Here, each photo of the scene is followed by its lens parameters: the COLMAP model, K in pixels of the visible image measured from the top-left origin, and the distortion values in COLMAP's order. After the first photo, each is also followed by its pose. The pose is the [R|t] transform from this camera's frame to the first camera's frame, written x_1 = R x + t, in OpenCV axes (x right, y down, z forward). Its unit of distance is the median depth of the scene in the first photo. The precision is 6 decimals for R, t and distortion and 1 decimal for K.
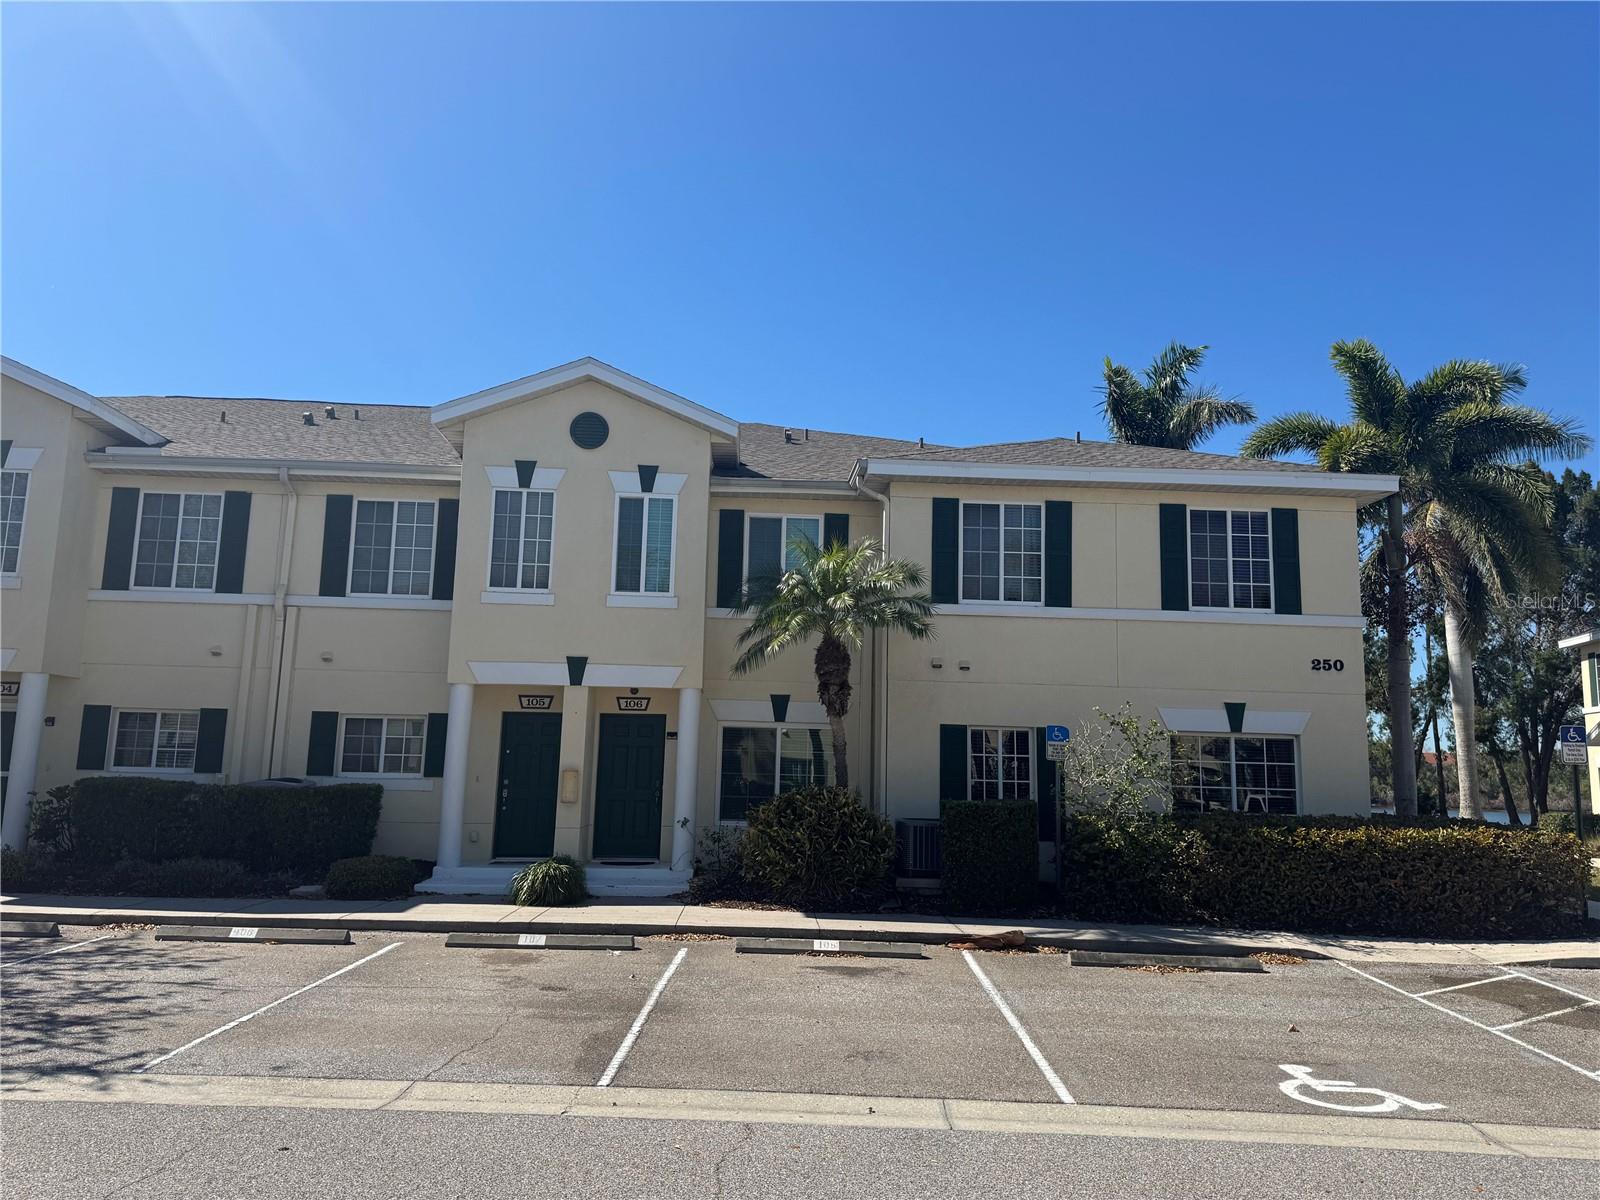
lens RADIAL K [[1120.4, 0, 816.2], [0, 1120.4, 601.6], [0, 0, 1]] dist [0.051834, -0.051078]
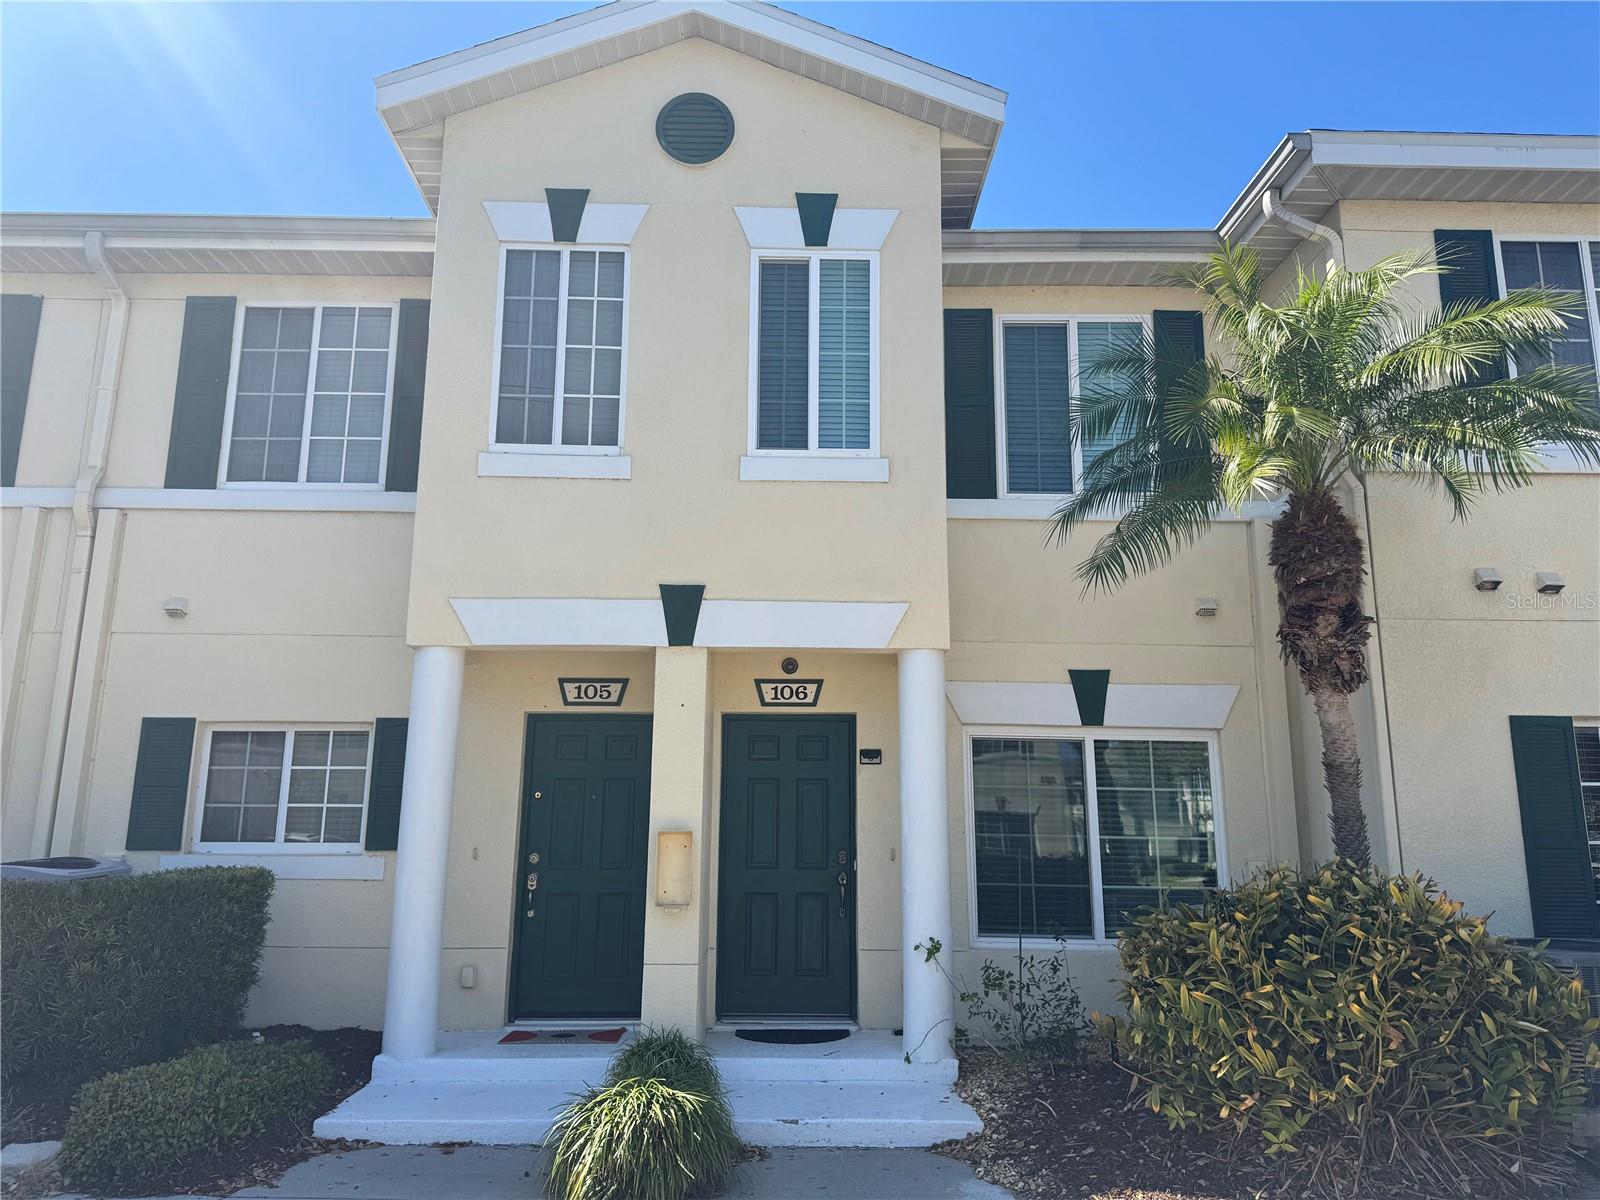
lens RADIAL K [[1120.4, 0, 784.6], [0, 1120.4, 595.0], [0, 0, 1]] dist [0.051834, -0.051078]
pose [[0.998350, -0.024457, -0.051956, -0.142925], [0.021439, 0.998095, -0.057857, 0.079086], [0.053272, 0.056648, 0.996972, 0.526851]]
